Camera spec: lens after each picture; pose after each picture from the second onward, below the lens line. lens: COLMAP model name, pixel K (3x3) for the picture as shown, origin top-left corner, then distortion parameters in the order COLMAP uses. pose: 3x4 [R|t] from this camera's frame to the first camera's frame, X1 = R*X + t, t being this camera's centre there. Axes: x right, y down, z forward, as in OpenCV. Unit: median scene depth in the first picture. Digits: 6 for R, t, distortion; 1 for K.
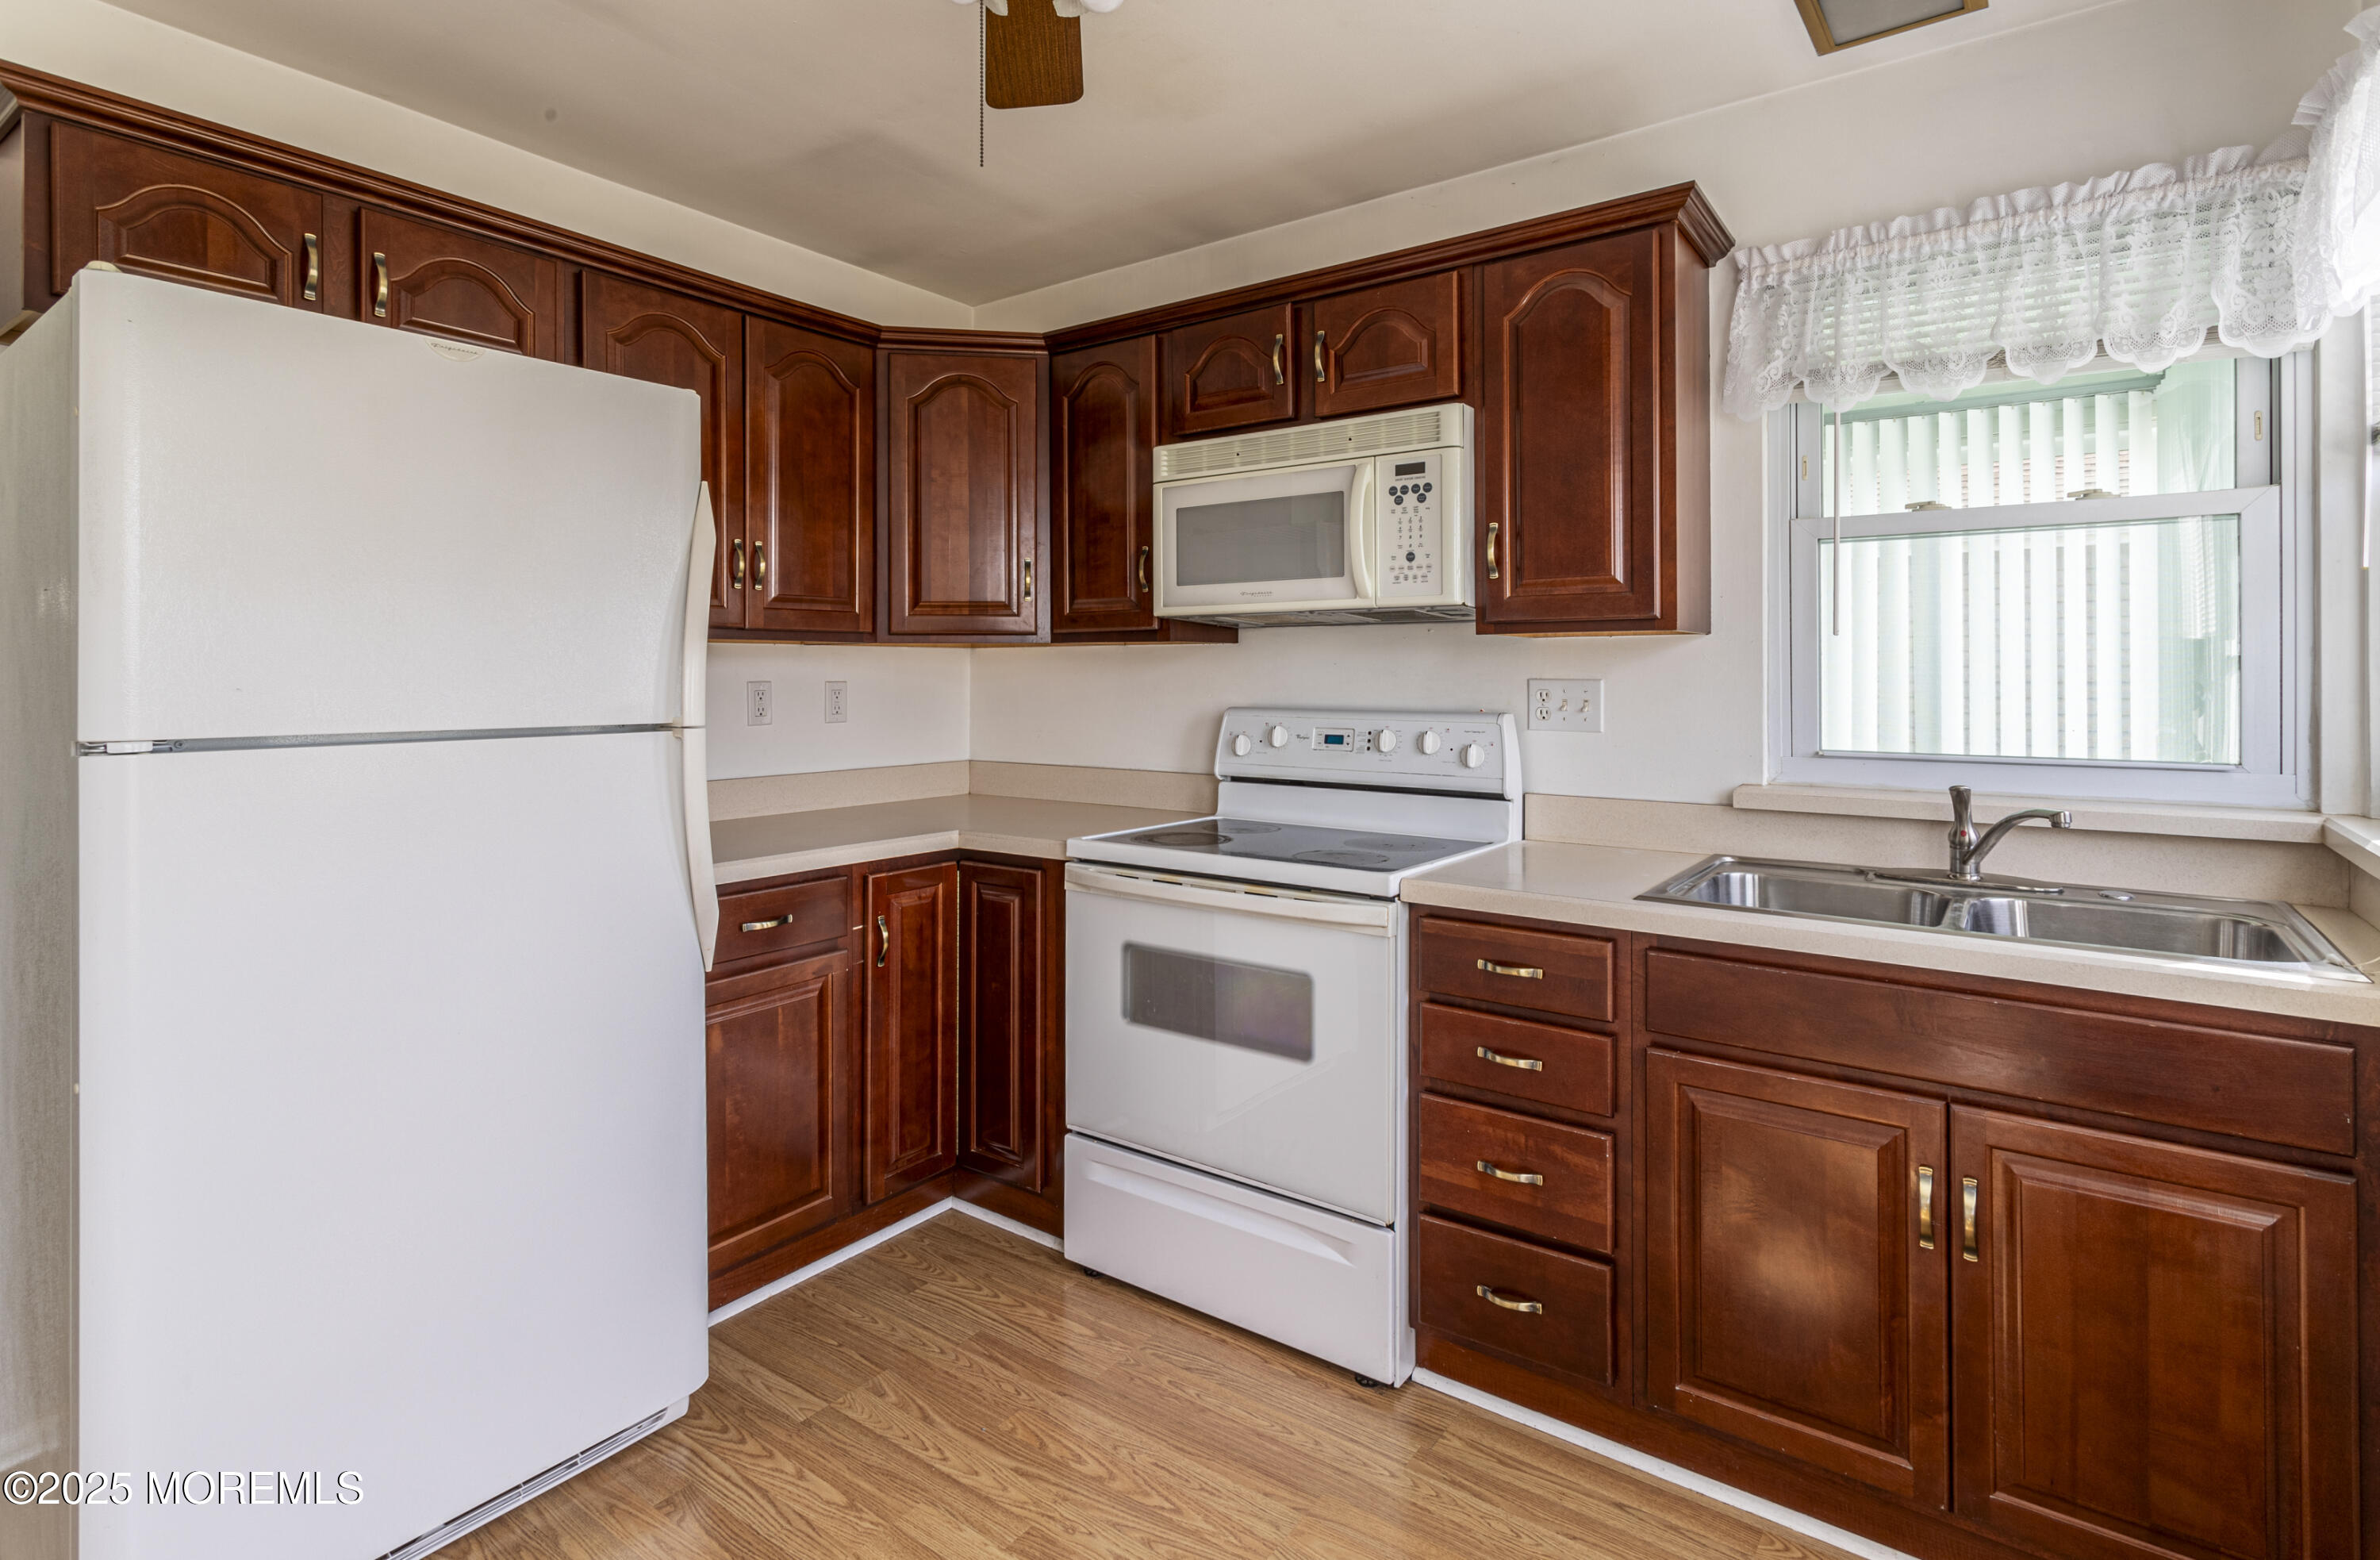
lens RADIAL K [[1175.8, 0, 1191.4], [0, 1175.8, 664.5], [0, 0, 1]] dist [-0.000906, -0.000068]
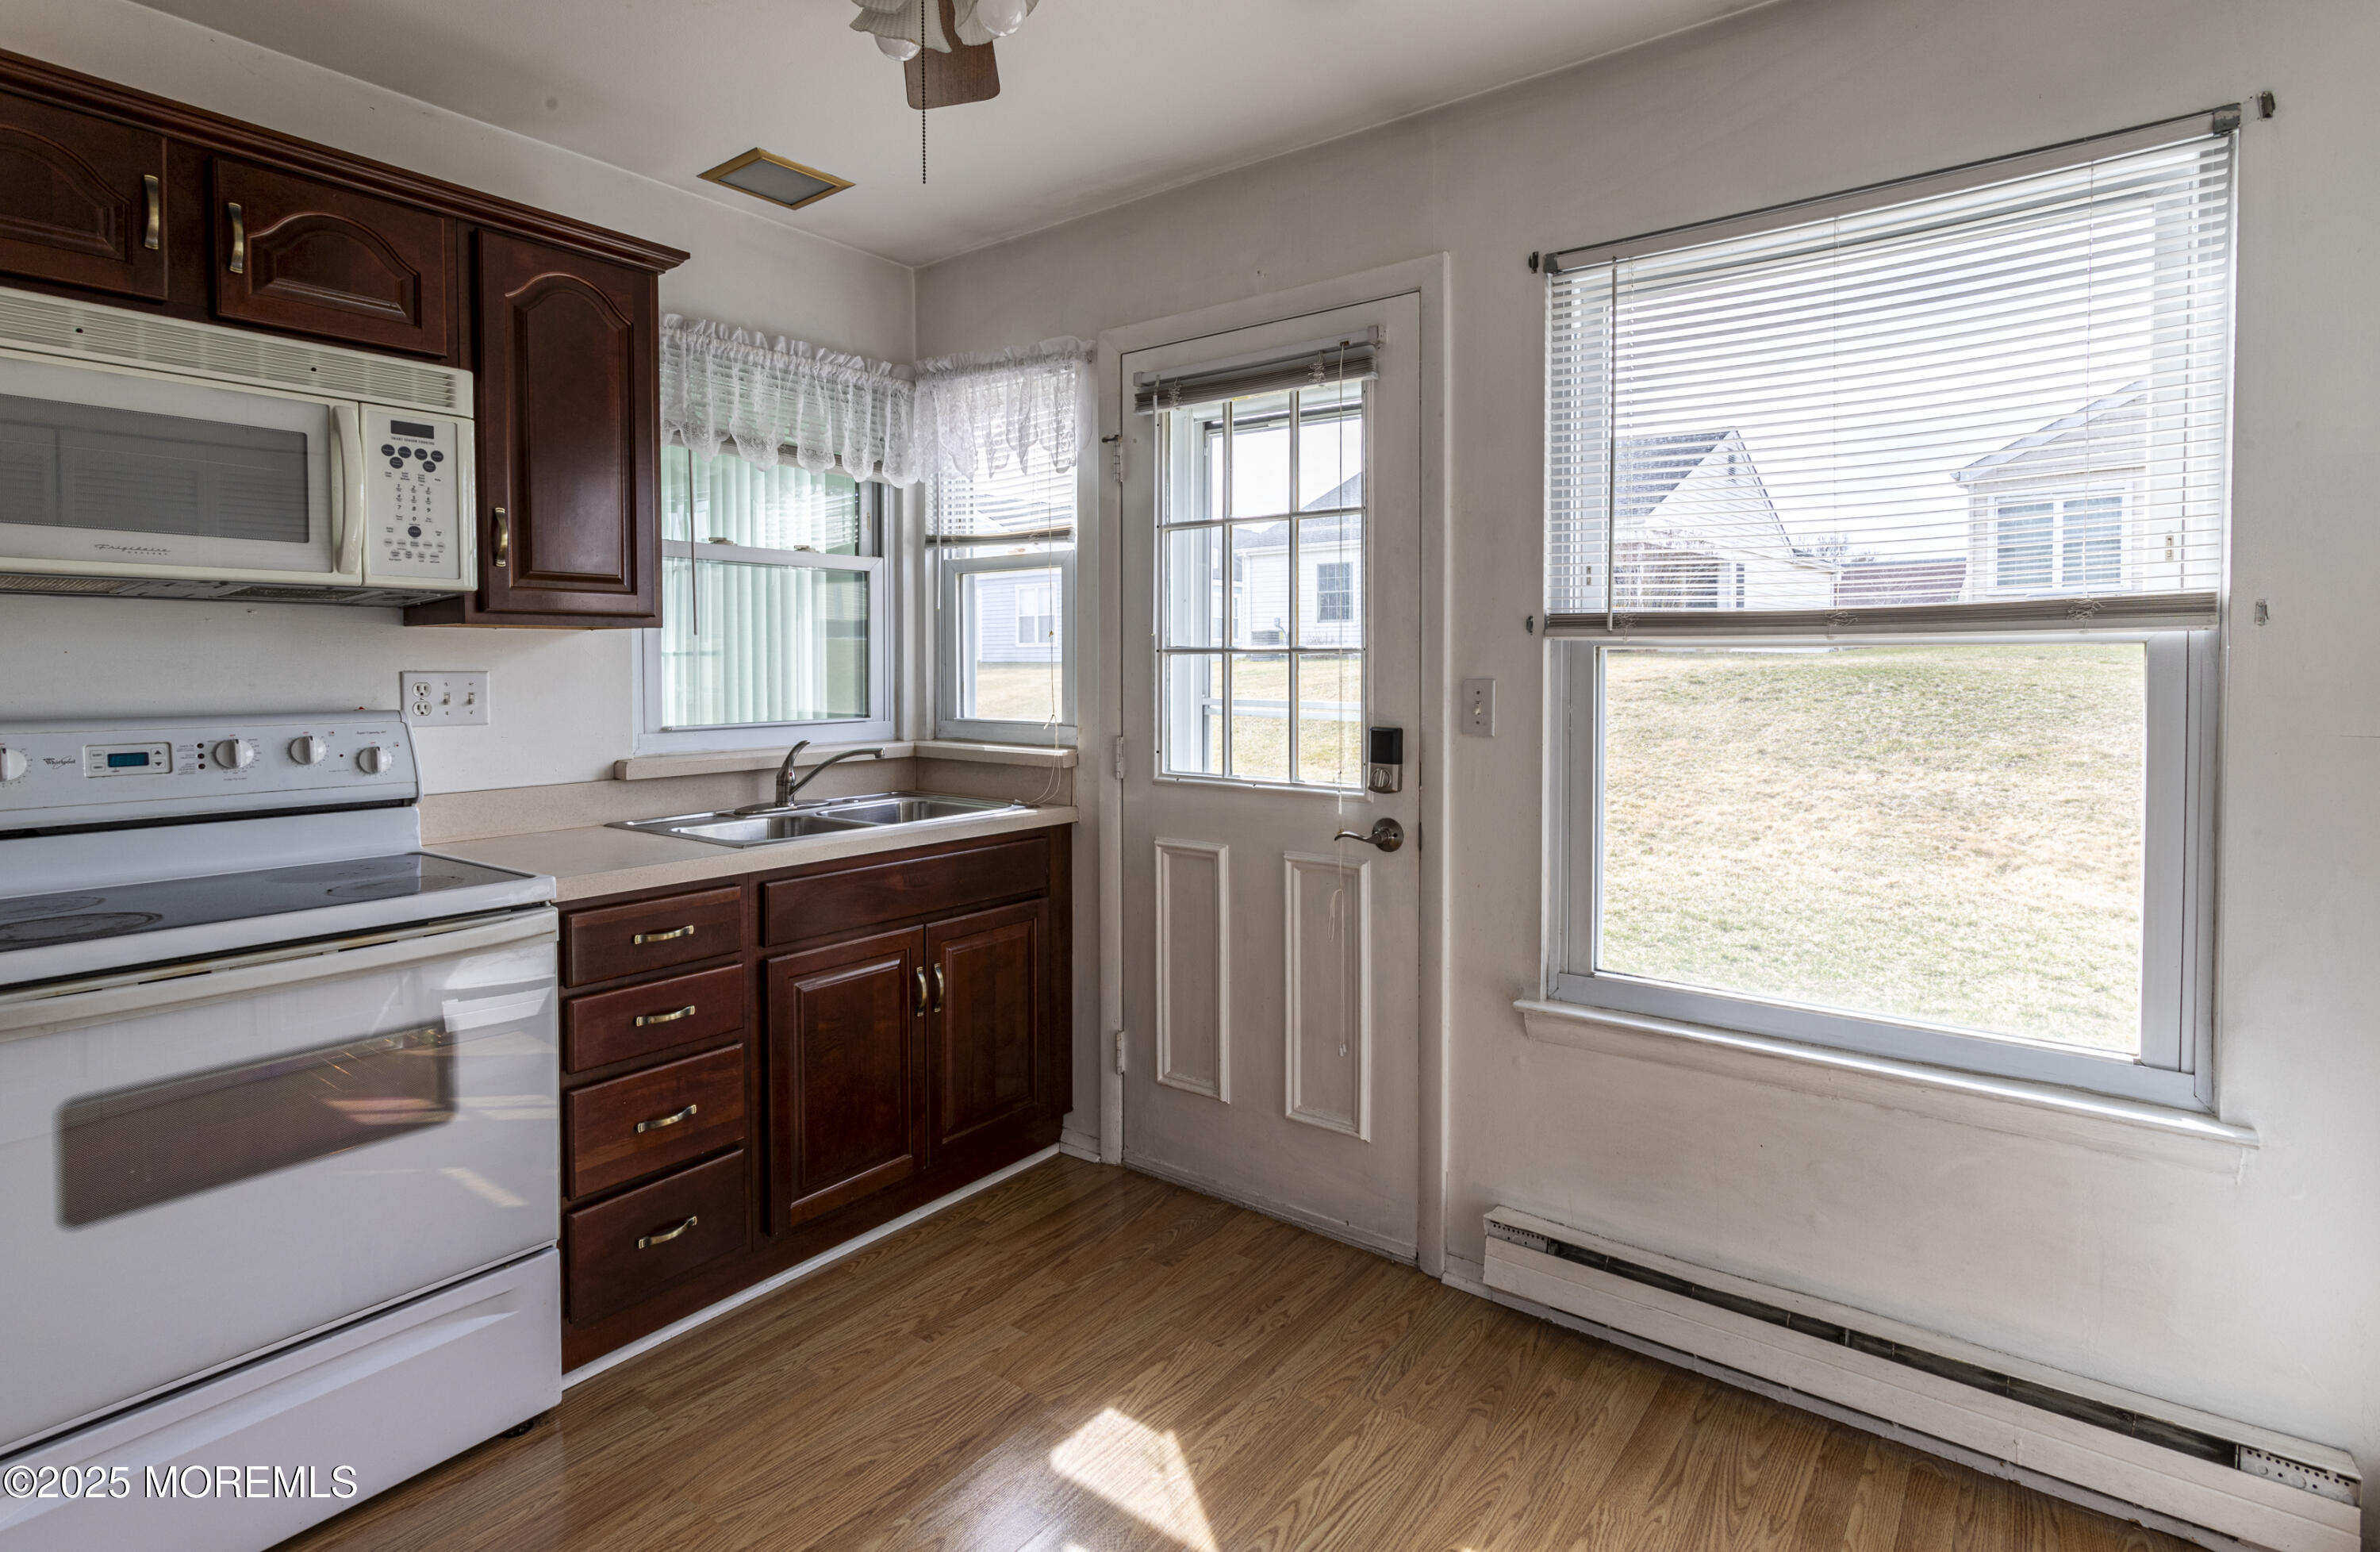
lens RADIAL K [[1162.4, 0, 1199.0], [0, 1162.4, 694.9], [0, 0, 1]] dist [0.001299, -0.000045]
pose [[0.013212, -0.026623, 0.999558, -0.672728], [-0.004632, 0.999633, 0.026687, 0.003600], [-0.999902, -0.004982, 0.013084, 0.410376]]
